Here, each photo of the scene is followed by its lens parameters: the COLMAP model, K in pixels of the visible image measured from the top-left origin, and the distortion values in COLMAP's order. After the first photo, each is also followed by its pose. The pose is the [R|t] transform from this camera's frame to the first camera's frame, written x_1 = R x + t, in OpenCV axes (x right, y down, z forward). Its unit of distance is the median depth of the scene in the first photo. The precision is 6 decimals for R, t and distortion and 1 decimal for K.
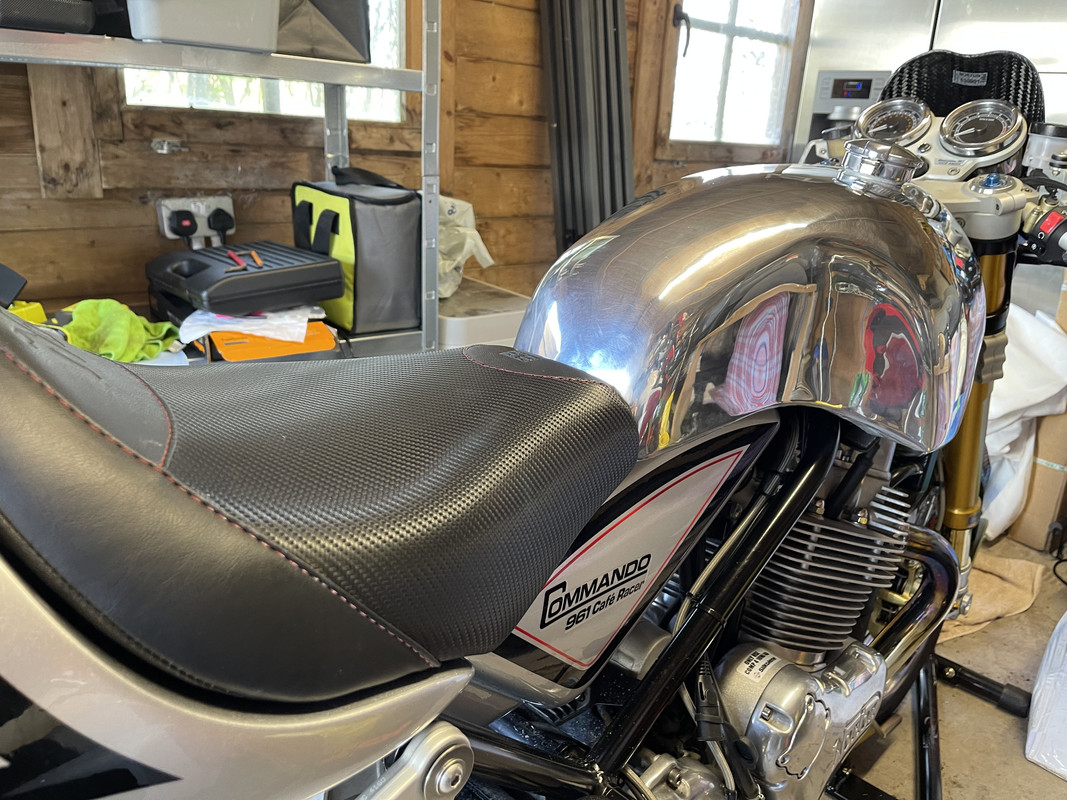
lens RADIAL K [[770.9, 0, 533.5], [0, 770.9, 400.0], [0, 0, 1]] dist [0.059743, -0.088498]
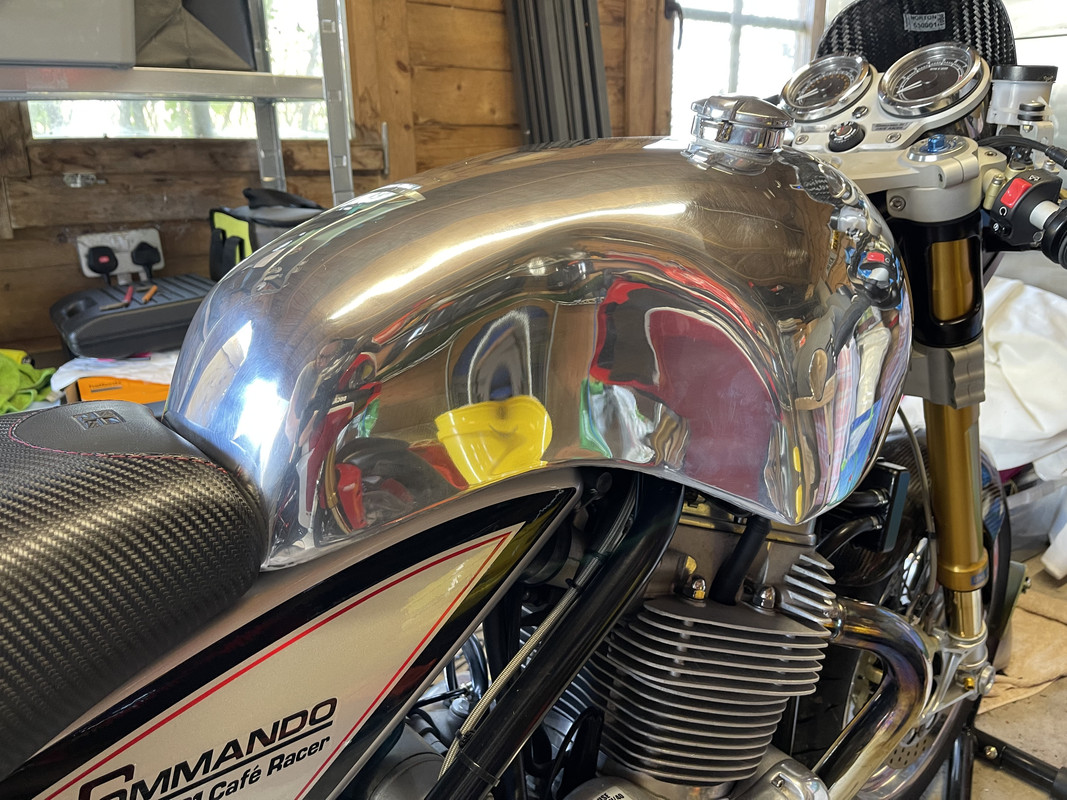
lens RADIAL K [[777.7, 0, 533.6], [0, 777.7, 391.6], [0, 0, 1]] dist [0.066606, -0.101904]
pose [[0.994416, -0.038523, -0.098248, 0.153232], [0.034804, 0.998621, -0.039294, -0.014460], [0.099626, 0.035655, 0.994386, 0.120889]]
